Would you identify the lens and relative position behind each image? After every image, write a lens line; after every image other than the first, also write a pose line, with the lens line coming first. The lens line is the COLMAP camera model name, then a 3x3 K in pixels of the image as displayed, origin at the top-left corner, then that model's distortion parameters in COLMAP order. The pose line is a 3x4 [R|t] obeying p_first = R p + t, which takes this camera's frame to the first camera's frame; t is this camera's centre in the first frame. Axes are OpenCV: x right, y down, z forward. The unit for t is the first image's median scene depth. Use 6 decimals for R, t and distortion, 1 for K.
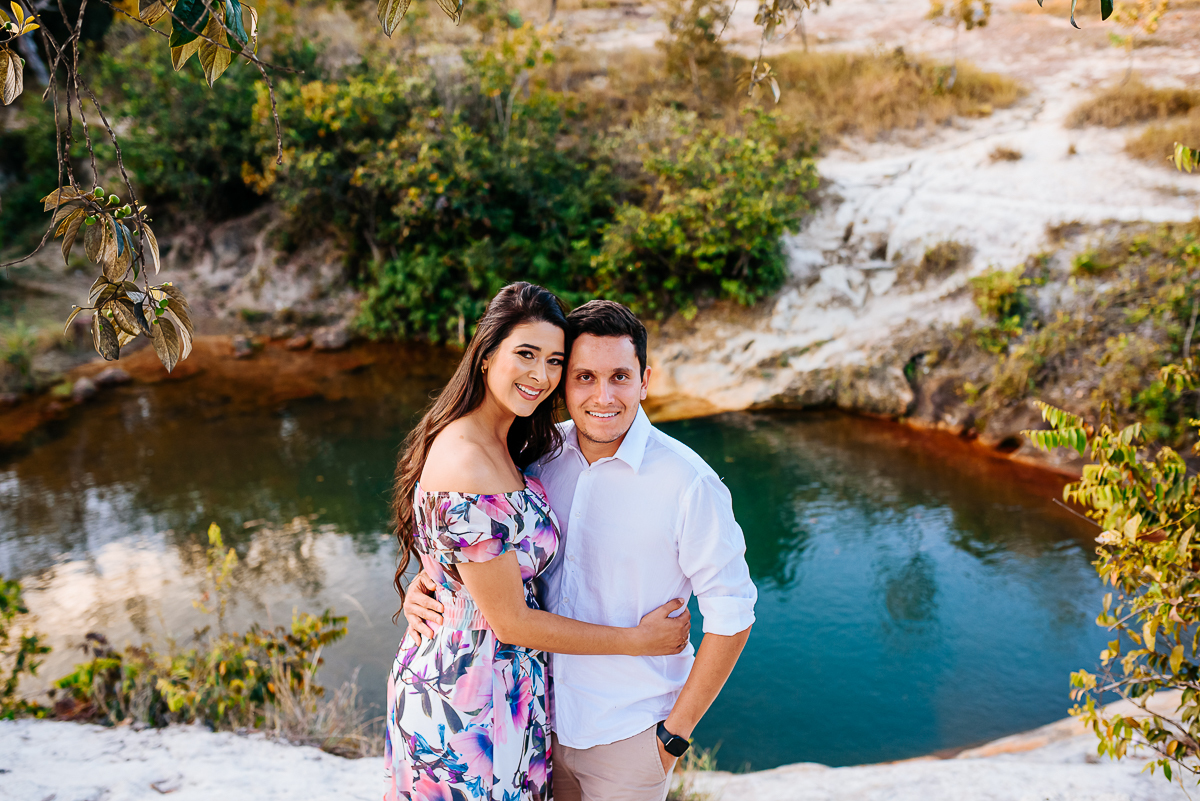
lens RADIAL K [[1209.6, 0, 600.0], [0, 1209.6, 400.5], [0, 0, 1]] dist [-0.039803, 0.011179]
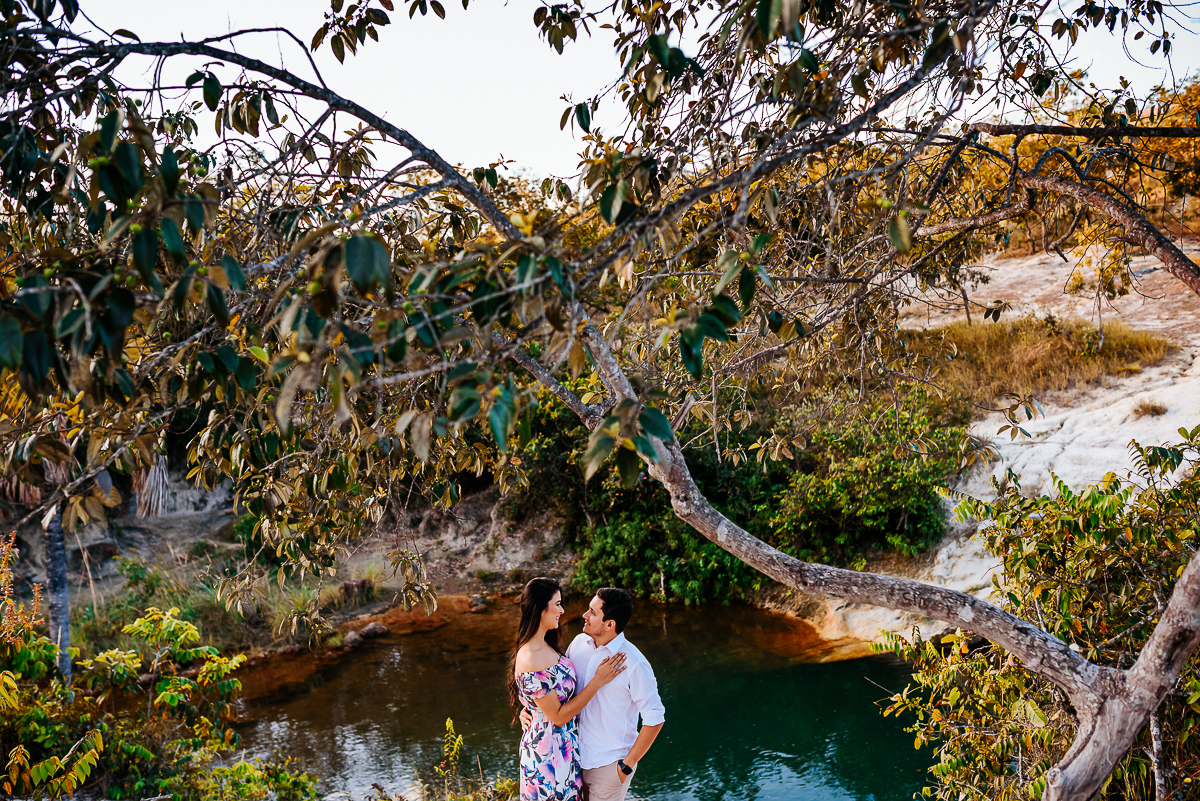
lens RADIAL K [[1209.6, 0, 600.0], [0, 1209.6, 400.5], [0, 0, 1]] dist [-0.039803, 0.011179]
pose [[0.981099, -0.051770, -0.186451, 0.052600], [0.012713, 0.978711, -0.204851, 0.005395], [0.193087, 0.198608, 0.960871, -0.158544]]
